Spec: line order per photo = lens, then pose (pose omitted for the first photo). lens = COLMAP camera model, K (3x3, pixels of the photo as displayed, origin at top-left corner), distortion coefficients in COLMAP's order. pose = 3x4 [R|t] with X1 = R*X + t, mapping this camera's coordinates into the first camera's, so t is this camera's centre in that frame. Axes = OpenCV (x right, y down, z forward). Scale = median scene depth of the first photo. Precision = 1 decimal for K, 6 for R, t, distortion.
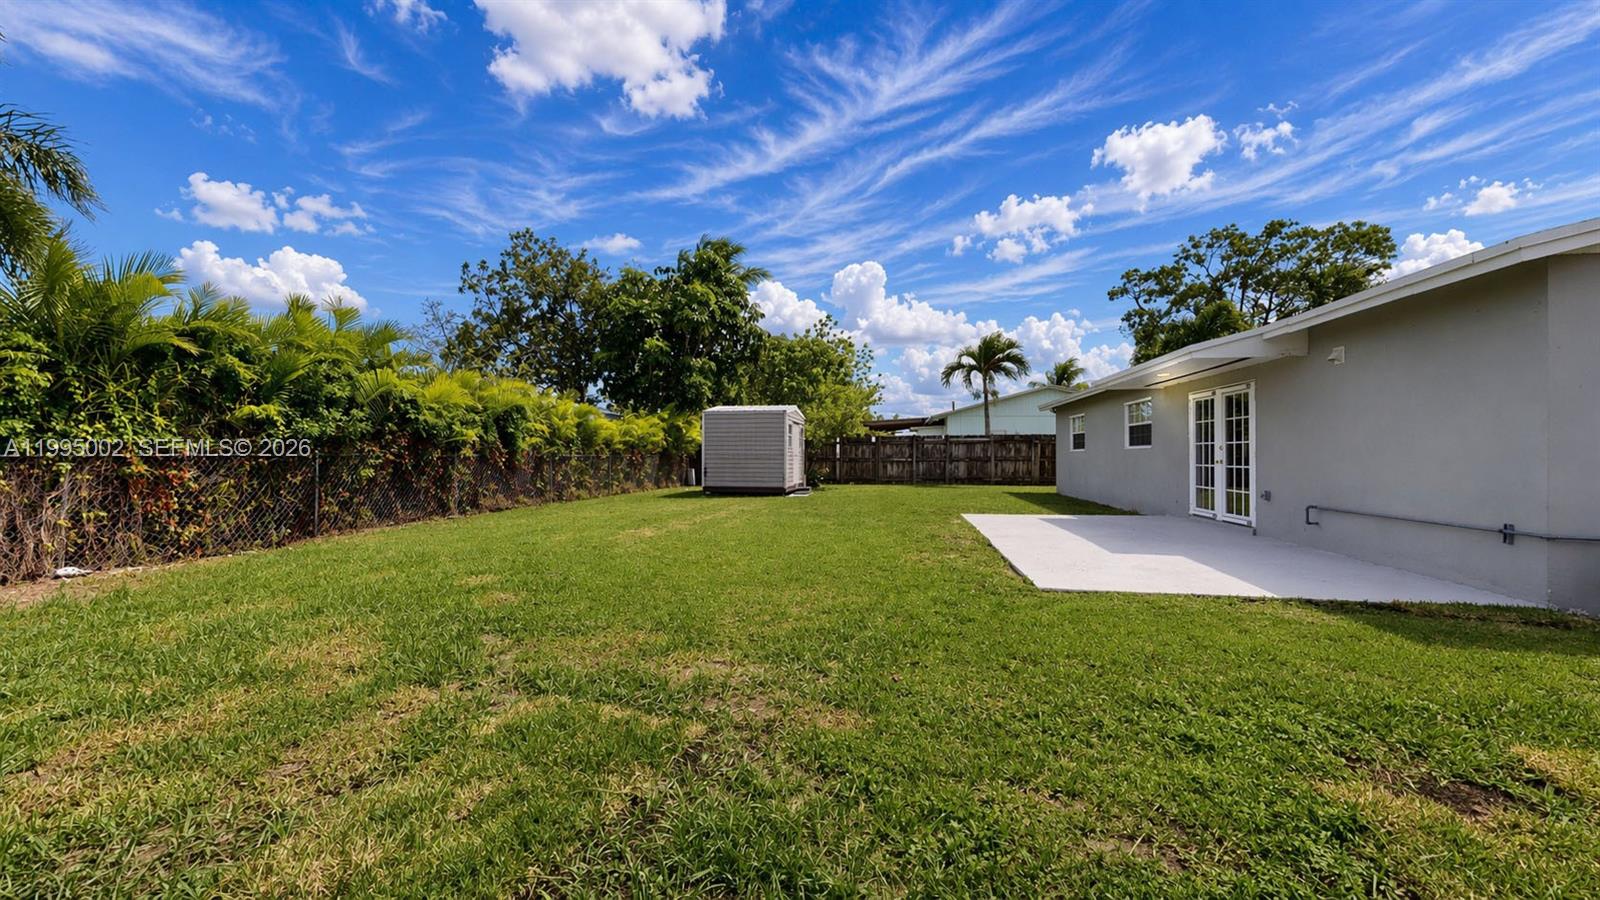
lens RADIAL K [[567.4, 0, 765.0], [0, 567.4, 445.2], [0, 0, 1]] dist [-0.000827, -0.000067]
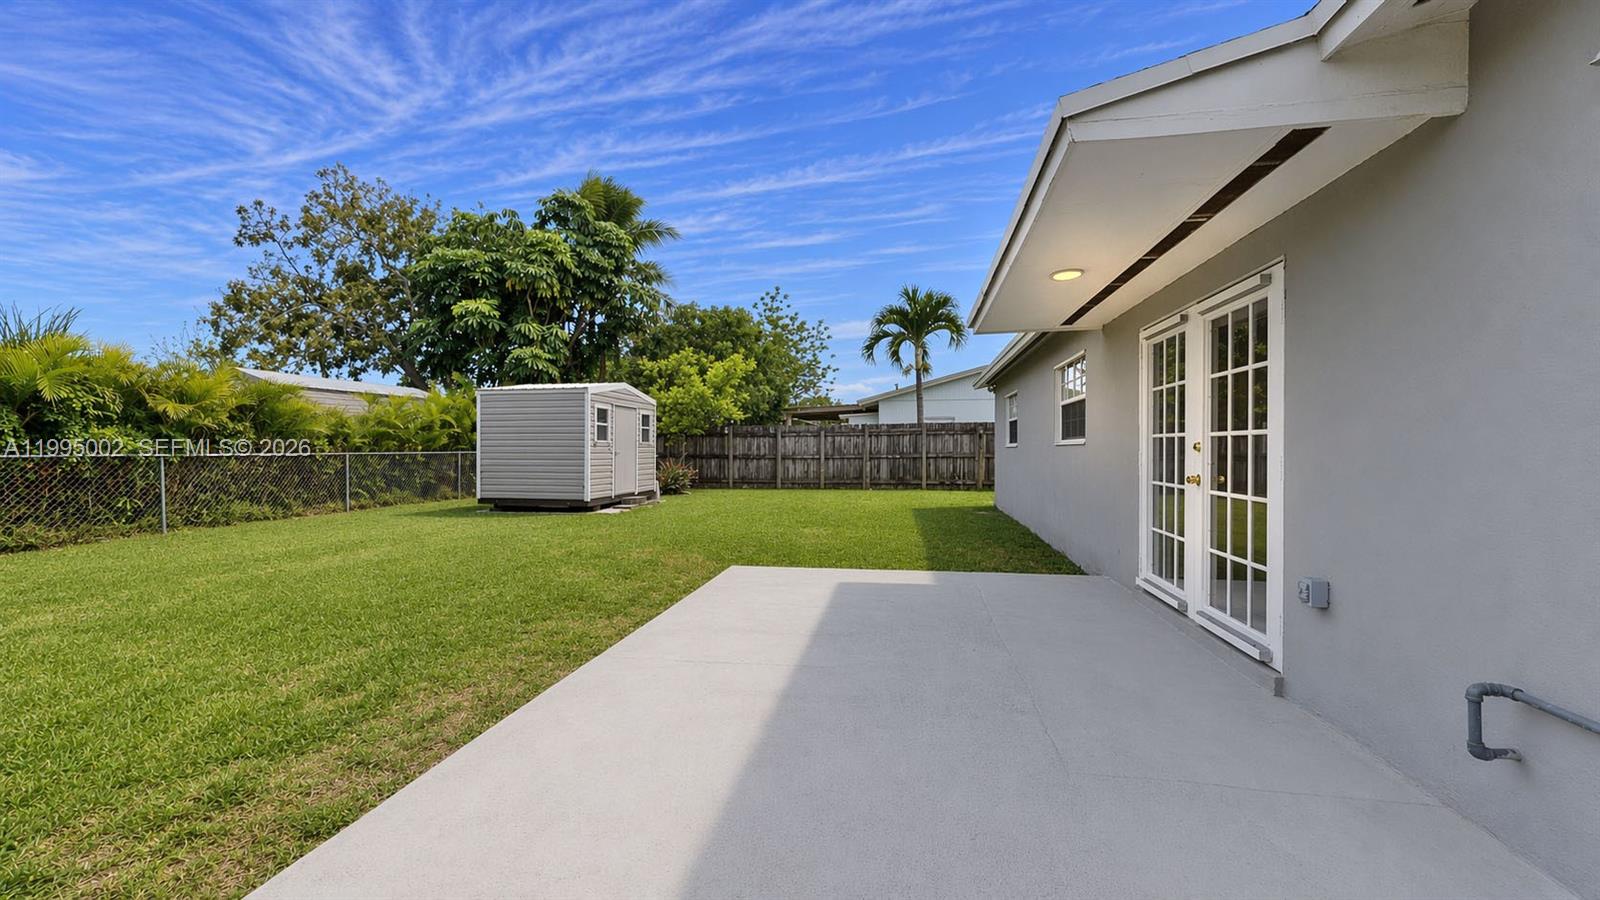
lens RADIAL K [[567.4, 0, 765.0], [0, 567.4, 445.2], [0, 0, 1]] dist [-0.000827, -0.000067]
pose [[0.999761, -0.002224, -0.021764, 0.209810], [0.002537, 0.999894, 0.014351, -0.001128], [0.021730, -0.014403, 0.999660, 0.244571]]
